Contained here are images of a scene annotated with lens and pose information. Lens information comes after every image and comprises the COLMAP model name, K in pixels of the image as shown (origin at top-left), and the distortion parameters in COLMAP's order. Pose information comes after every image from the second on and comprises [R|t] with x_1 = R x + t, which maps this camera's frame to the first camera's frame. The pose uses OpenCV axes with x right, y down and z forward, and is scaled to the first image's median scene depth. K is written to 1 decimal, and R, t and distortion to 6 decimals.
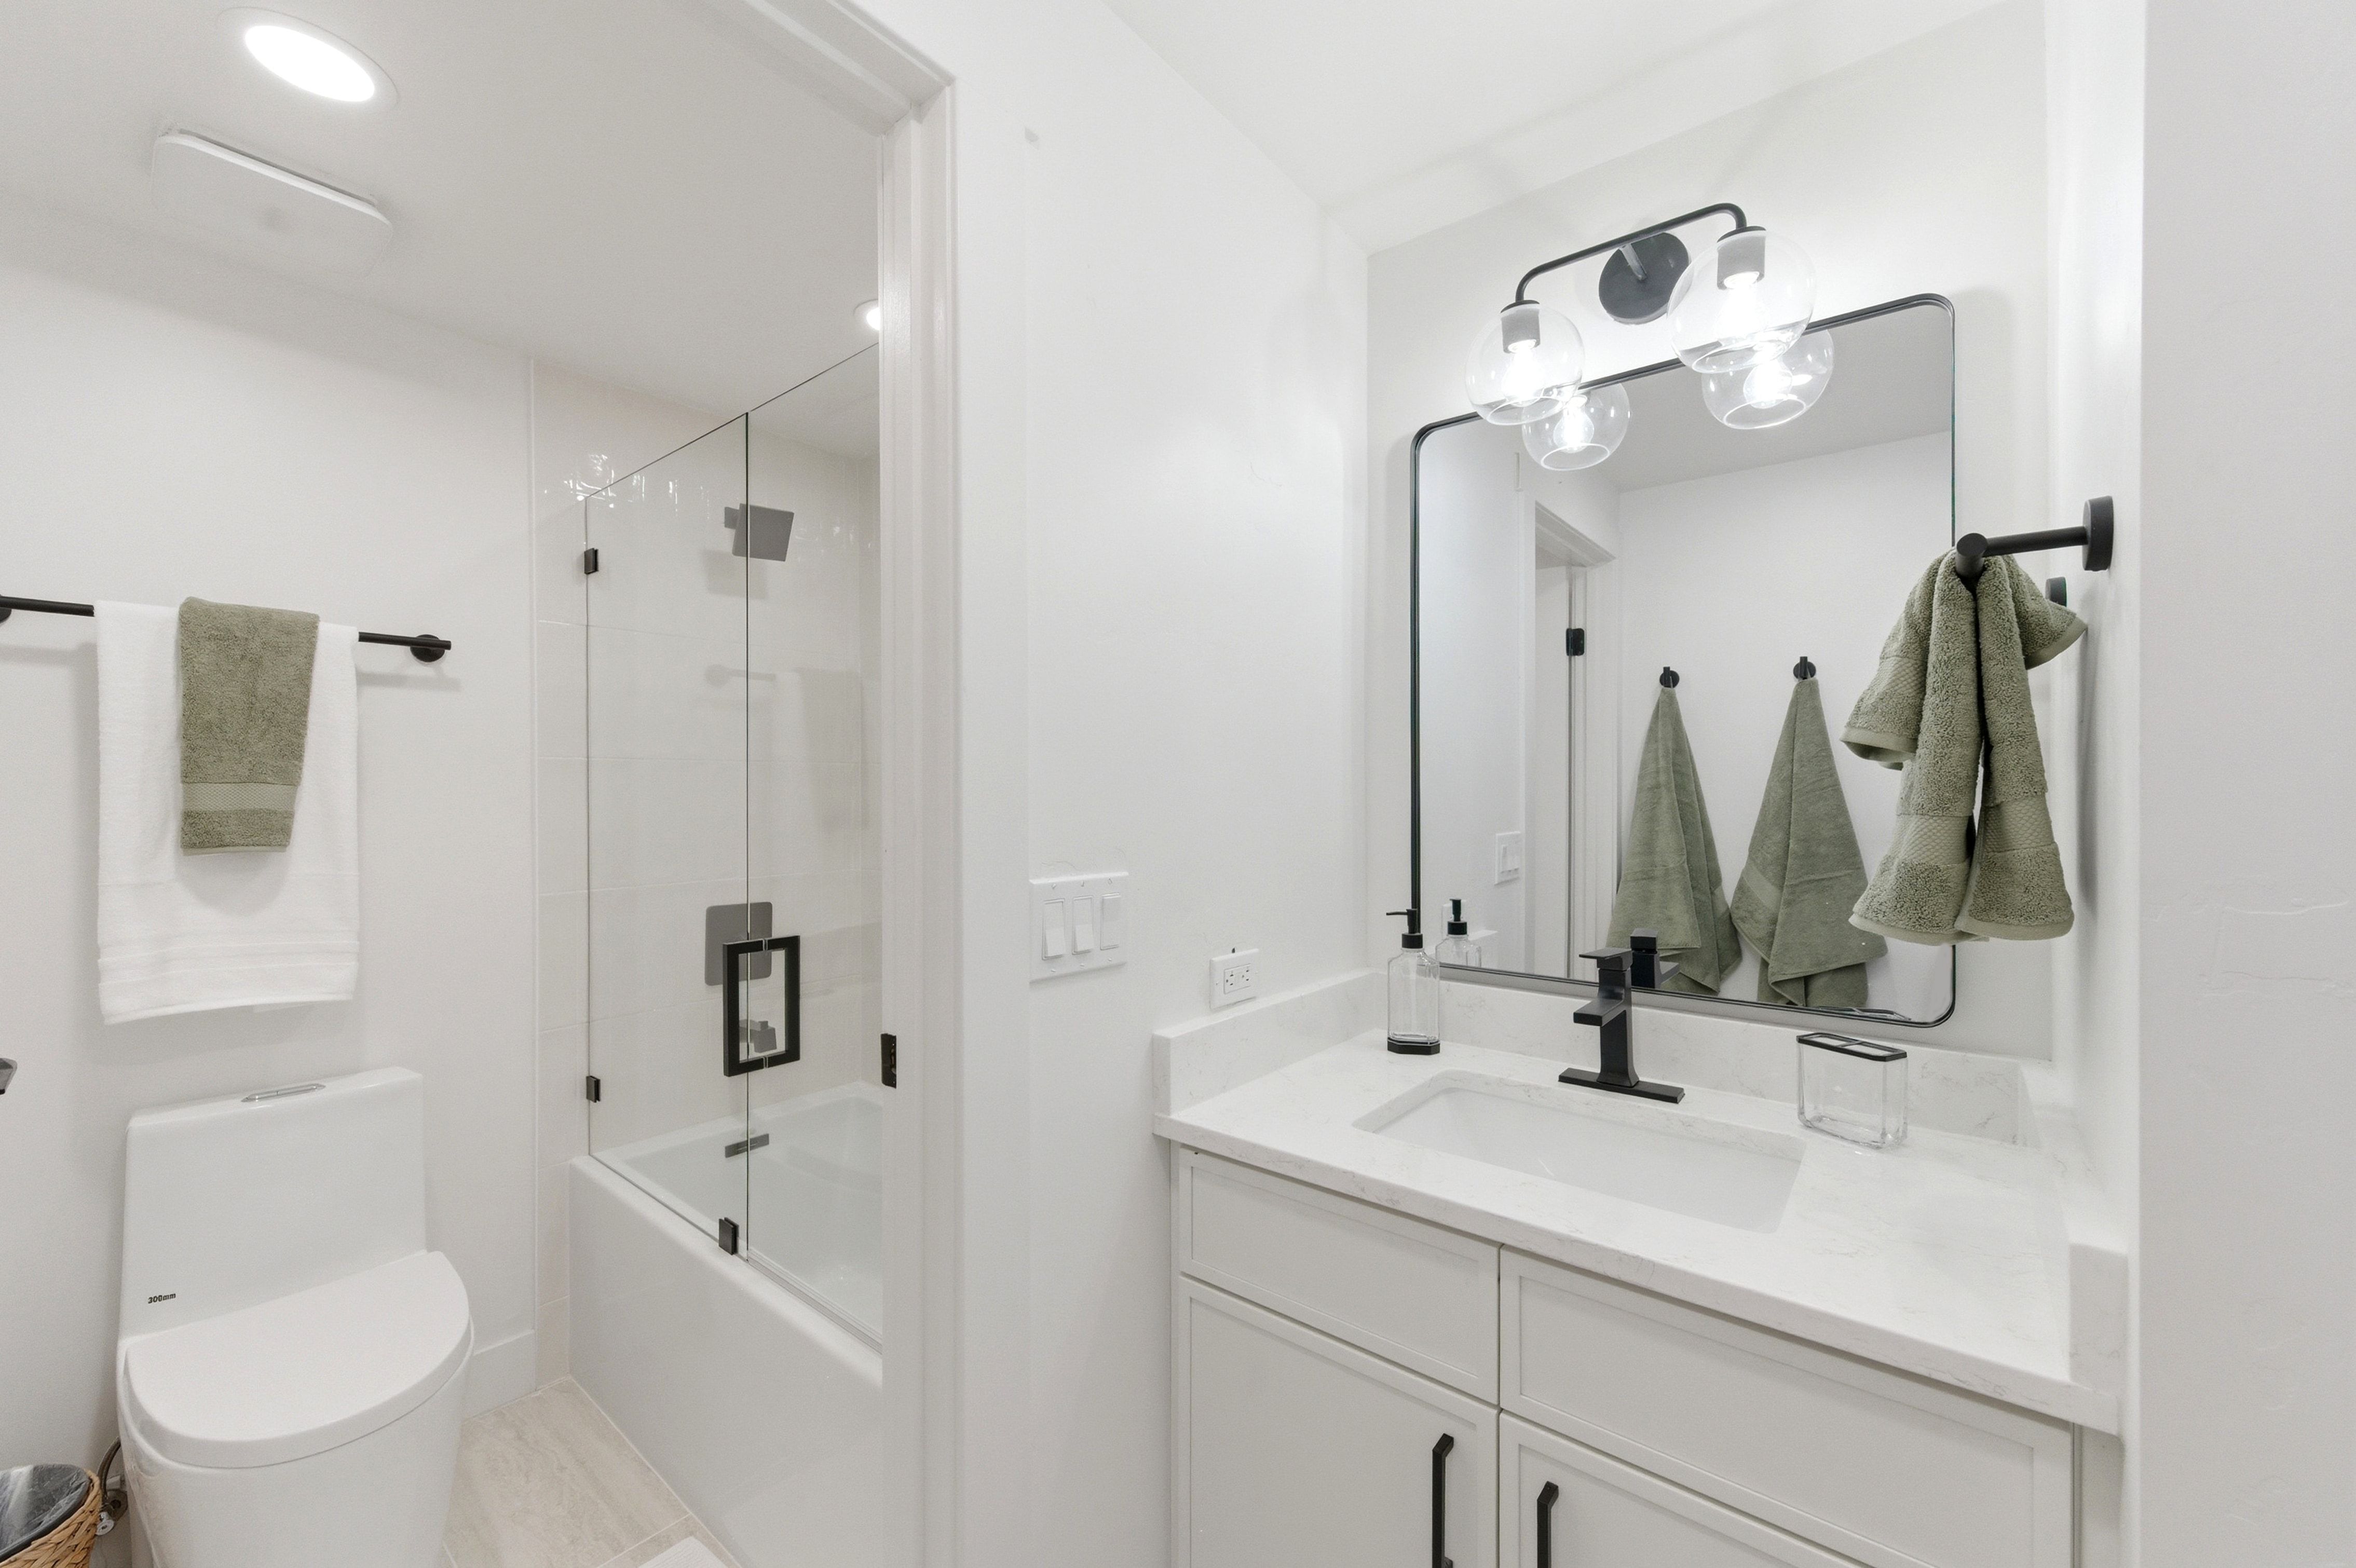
lens RADIAL K [[919.2, 0, 1180.0], [0, 919.2, 800.1], [0, 0, 1]] dist [-0.000138, -0.000112]
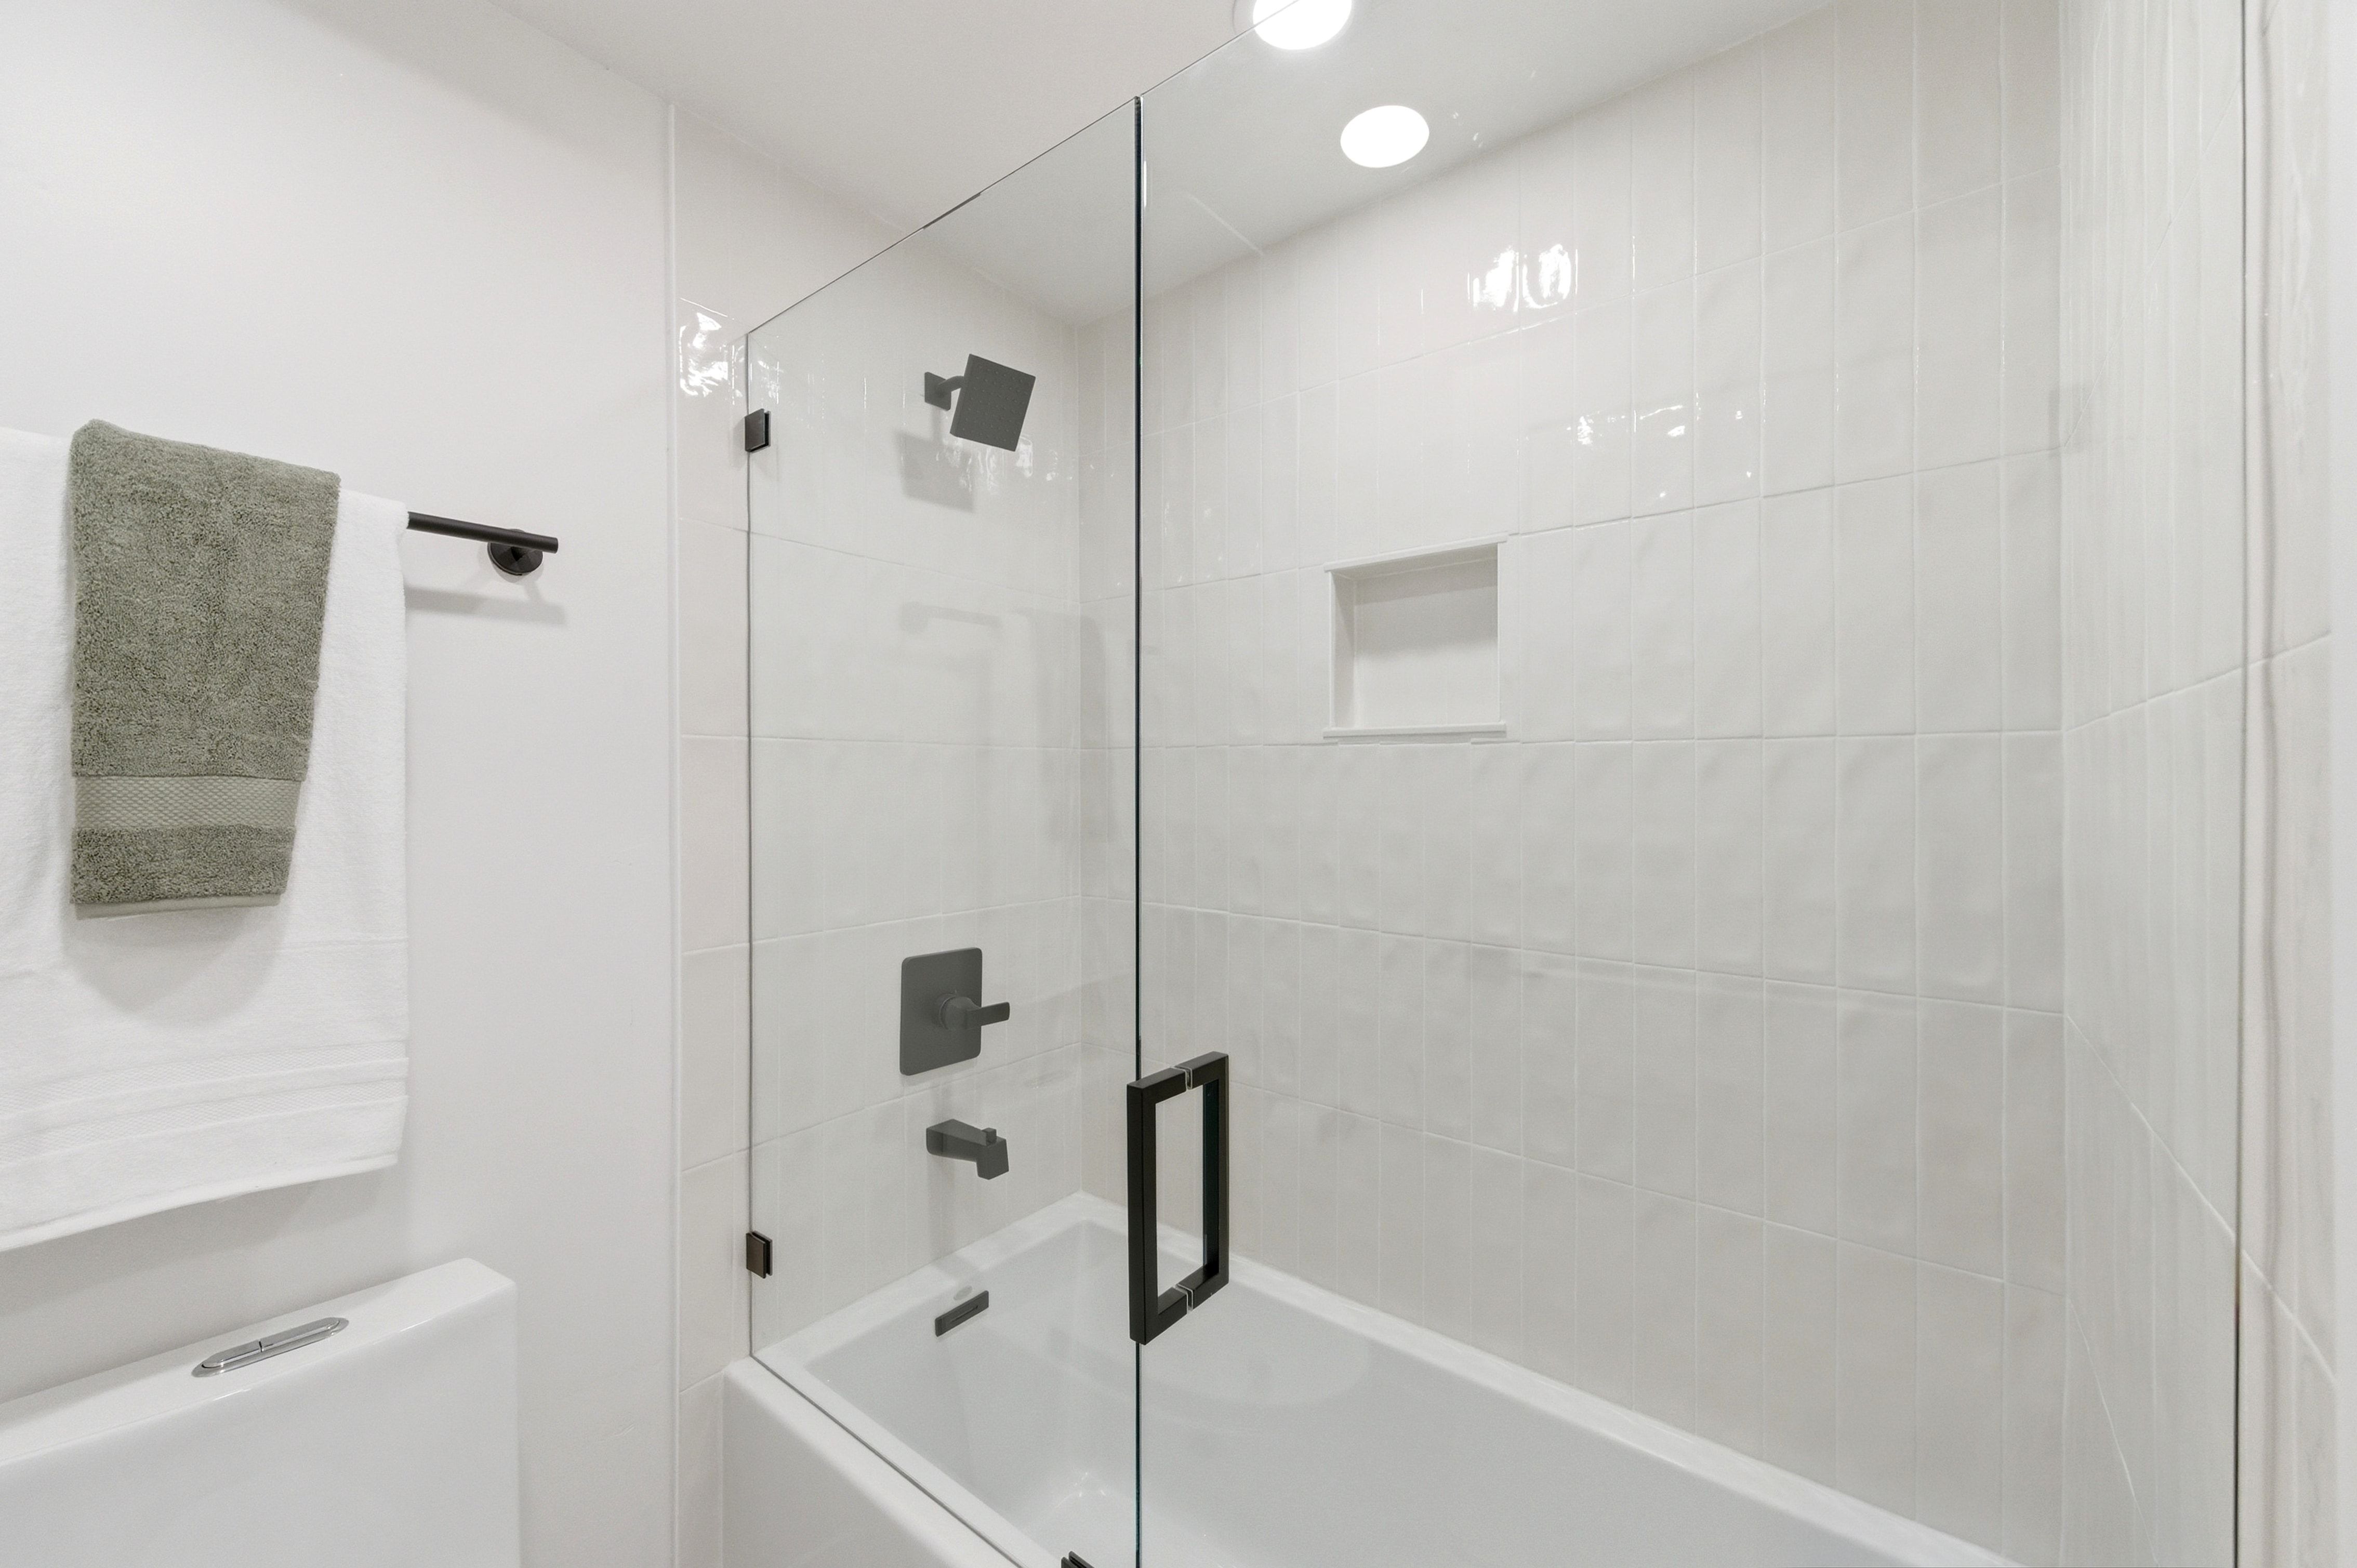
lens RADIAL K [[926.7, 0, 1182.1], [0, 926.7, 789.2], [0, 0, 1]] dist [0.011404, -0.003306]
pose [[0.999995, 0.003159, 0.000169, -0.440735], [-0.003159, 0.999993, -0.002030, -0.011358], [-0.000175, 0.002030, 0.999998, 0.449352]]
